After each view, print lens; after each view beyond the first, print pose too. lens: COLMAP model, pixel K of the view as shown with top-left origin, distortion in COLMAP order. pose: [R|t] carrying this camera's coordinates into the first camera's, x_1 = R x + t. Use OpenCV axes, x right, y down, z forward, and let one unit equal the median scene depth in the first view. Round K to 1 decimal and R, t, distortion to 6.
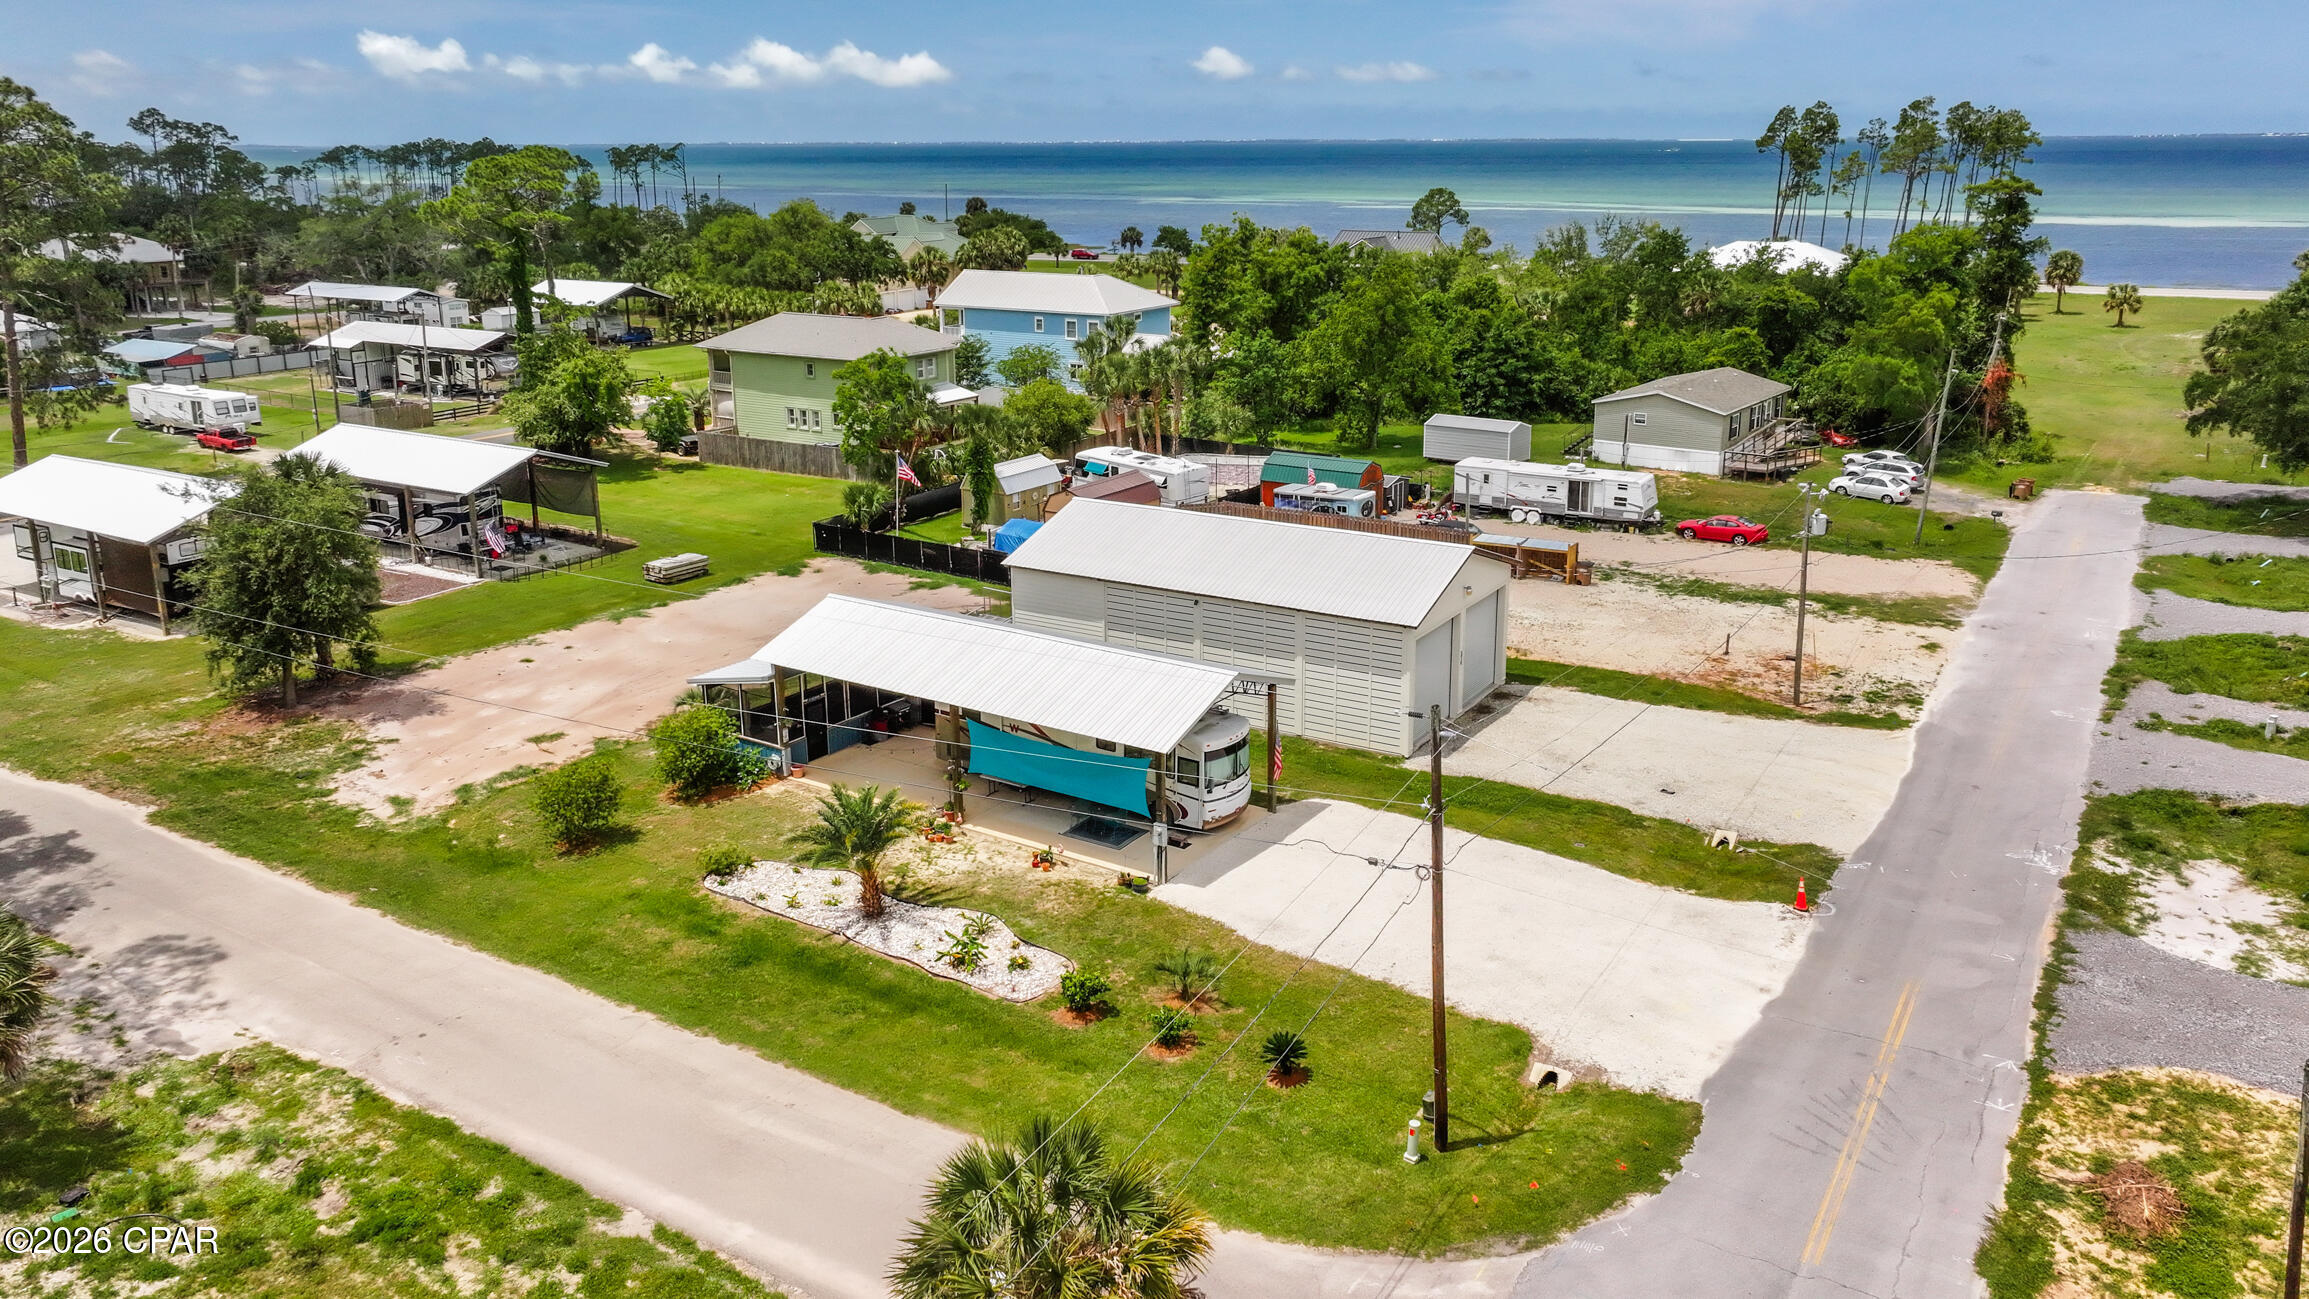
lens RADIAL K [[1651.2, 0, 1207.7], [0, 1651.2, 541.5], [0, 0, 1]] dist [-0.004987, 0.010437]
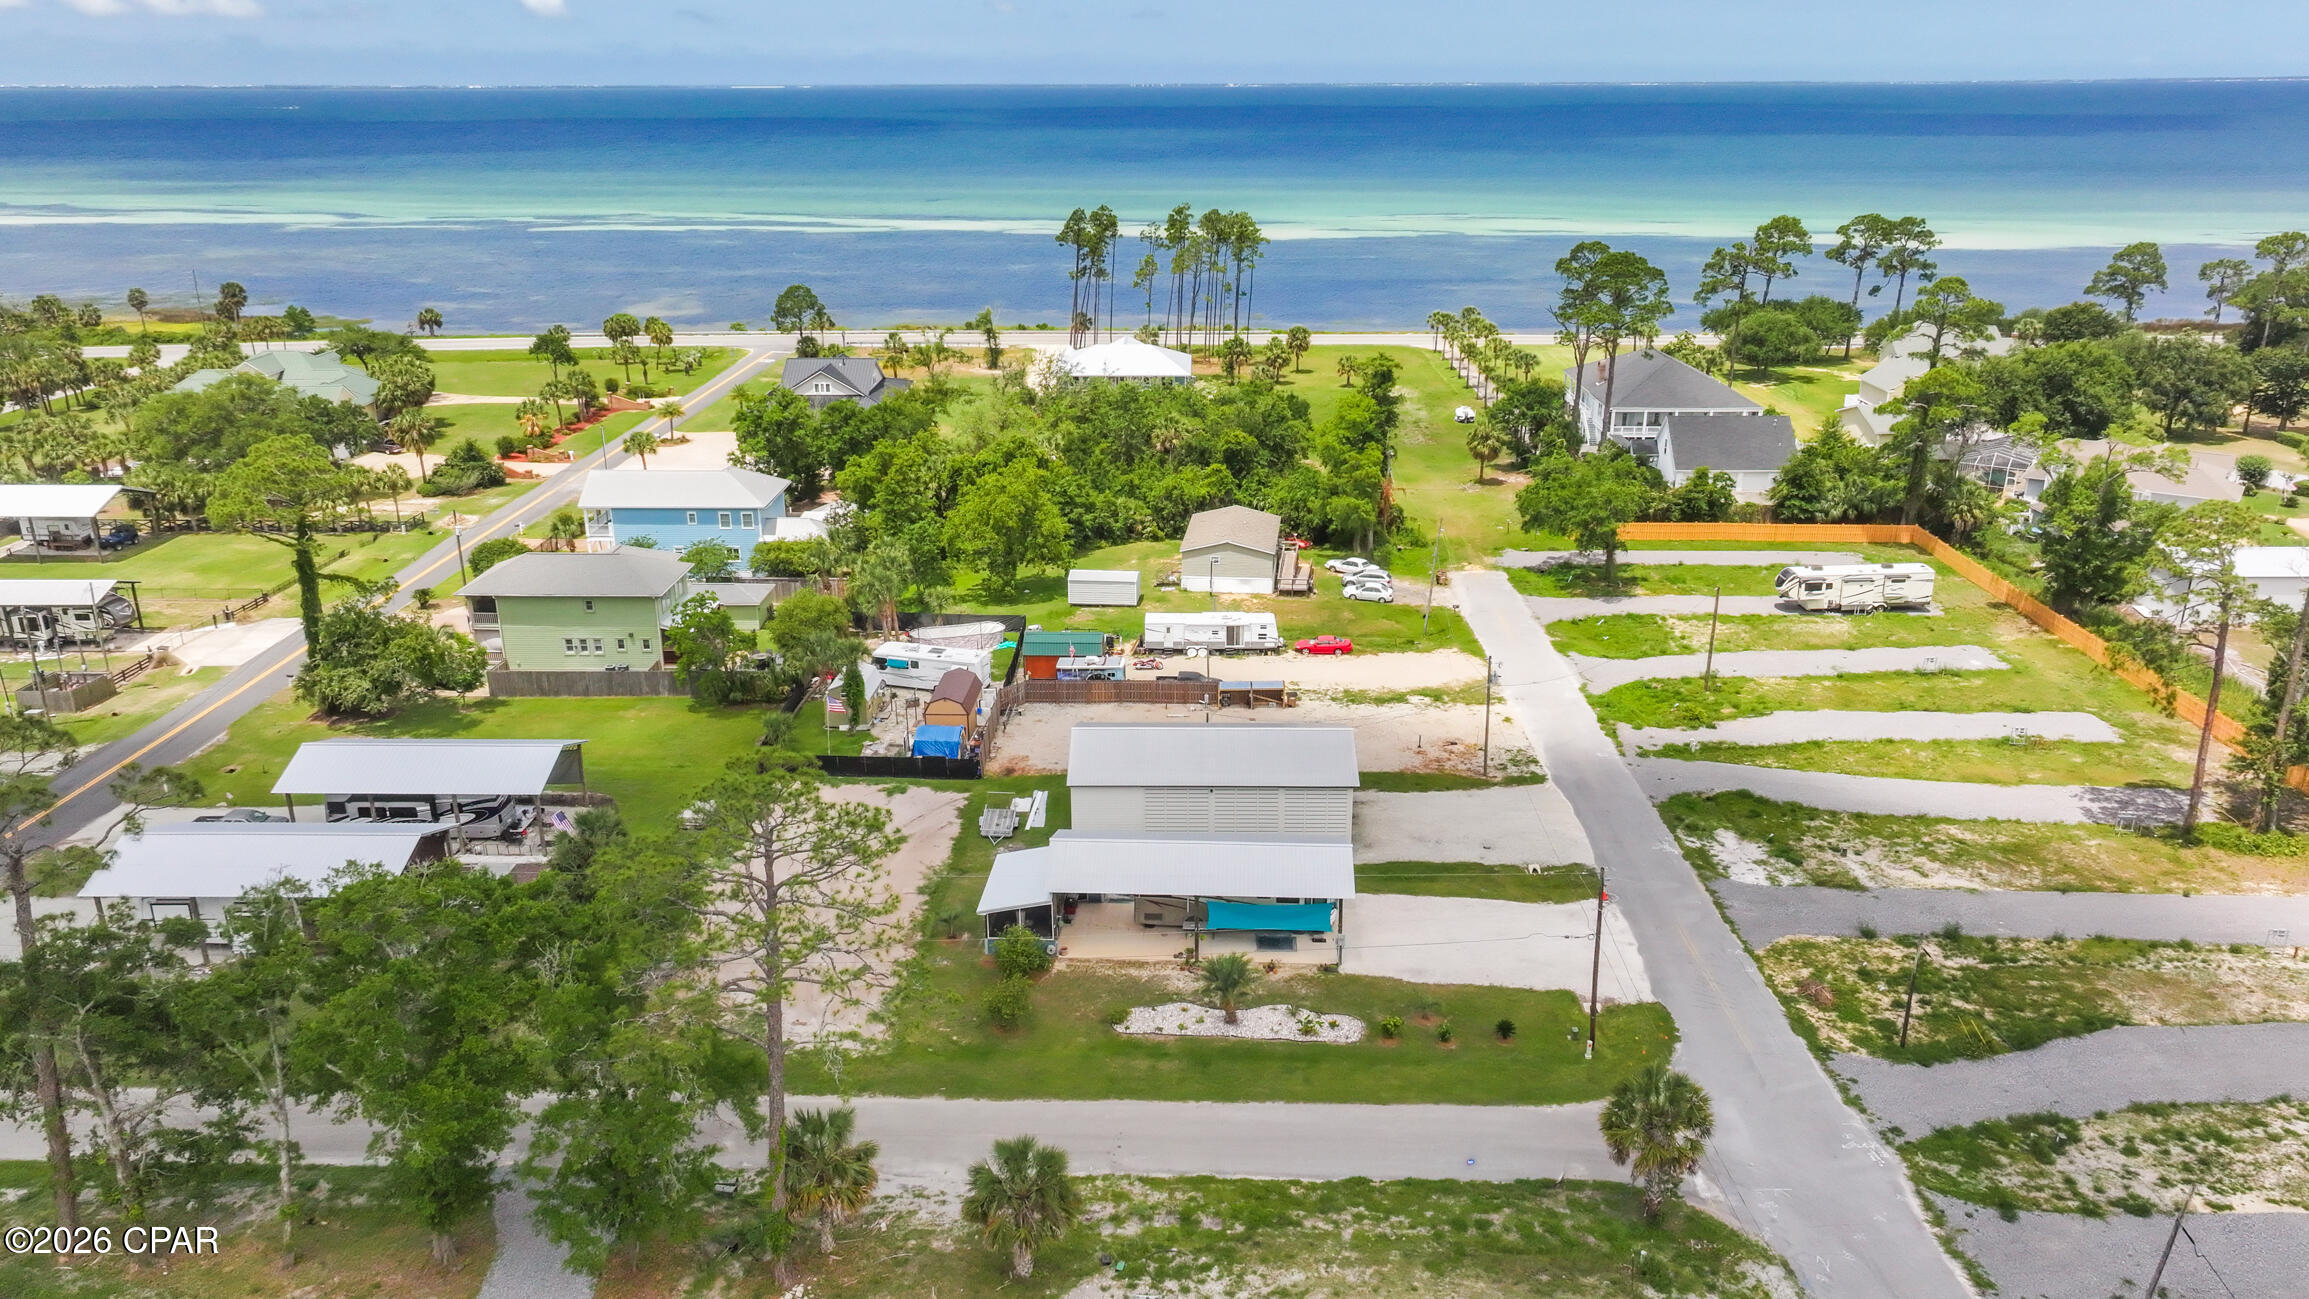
lens RADIAL K [[1630.7, 0, 1149.1], [0, 1630.7, 639.2], [0, 0, 1]] dist [0.003475, 0.002589]
pose [[0.870802, -0.158362, 0.465430, -0.865322], [0.115513, 0.986104, 0.119399, -0.341851], [-0.477871, -0.050209, 0.876994, -0.425001]]
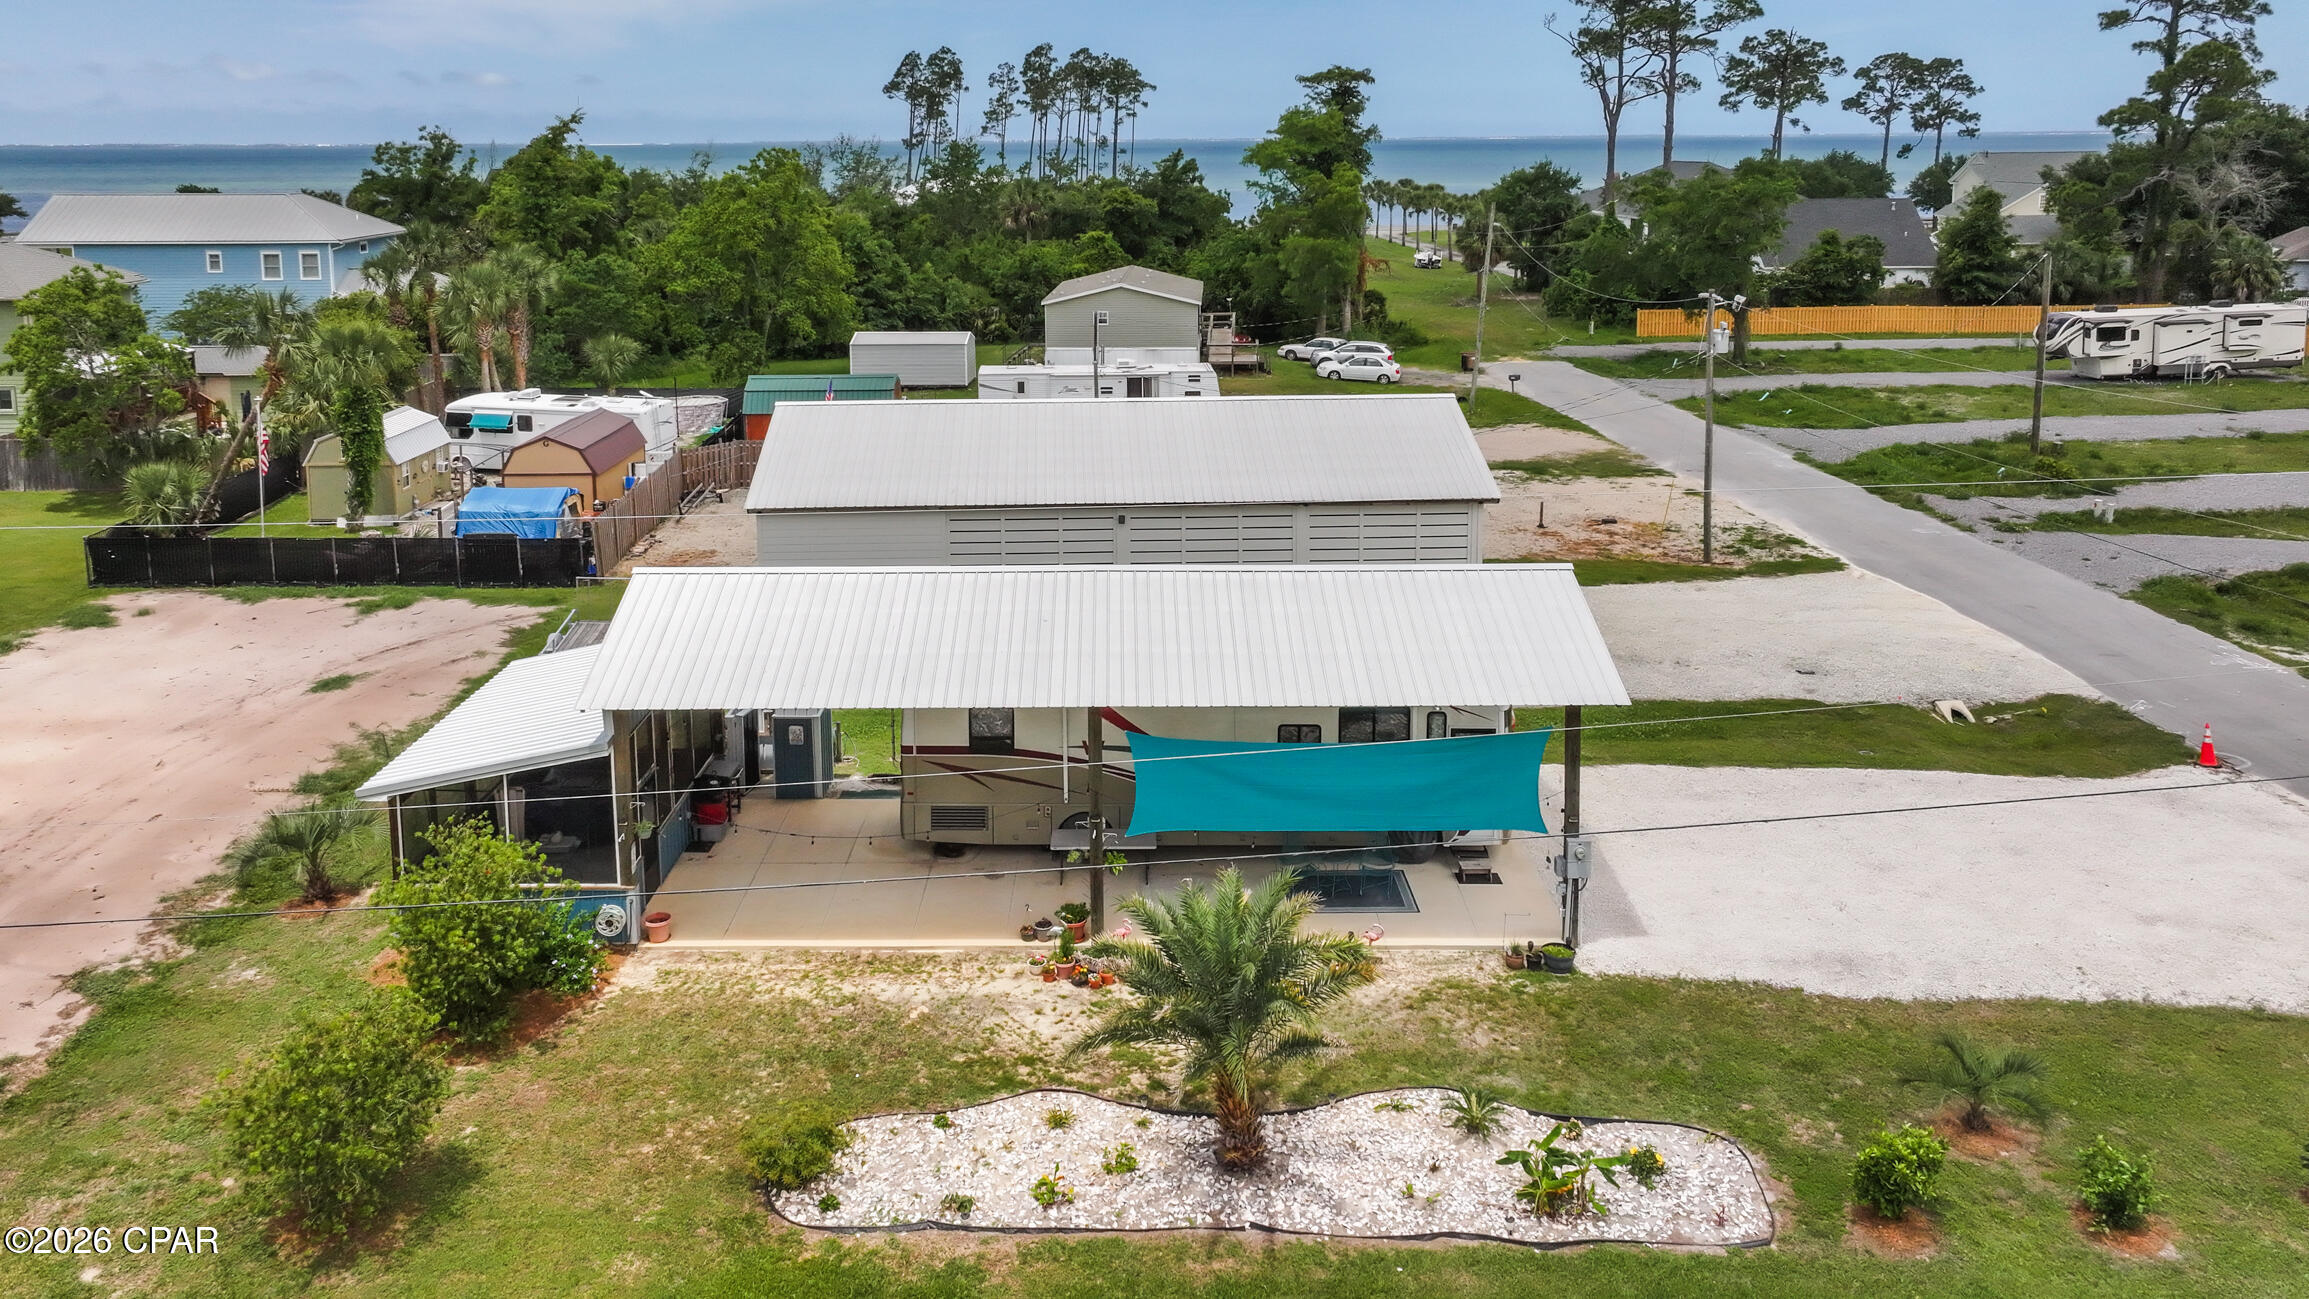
lens RADIAL K [[1696.0, 0, 1089.7], [0, 1696.0, 372.4], [0, 0, 1]] dist [-0.002227, -0.003290]
pose [[0.847759, -0.071627, 0.525522, -0.389234], [0.127114, 0.989400, -0.070205, 0.027543], [-0.514923, 0.126318, 0.847878, 0.483019]]
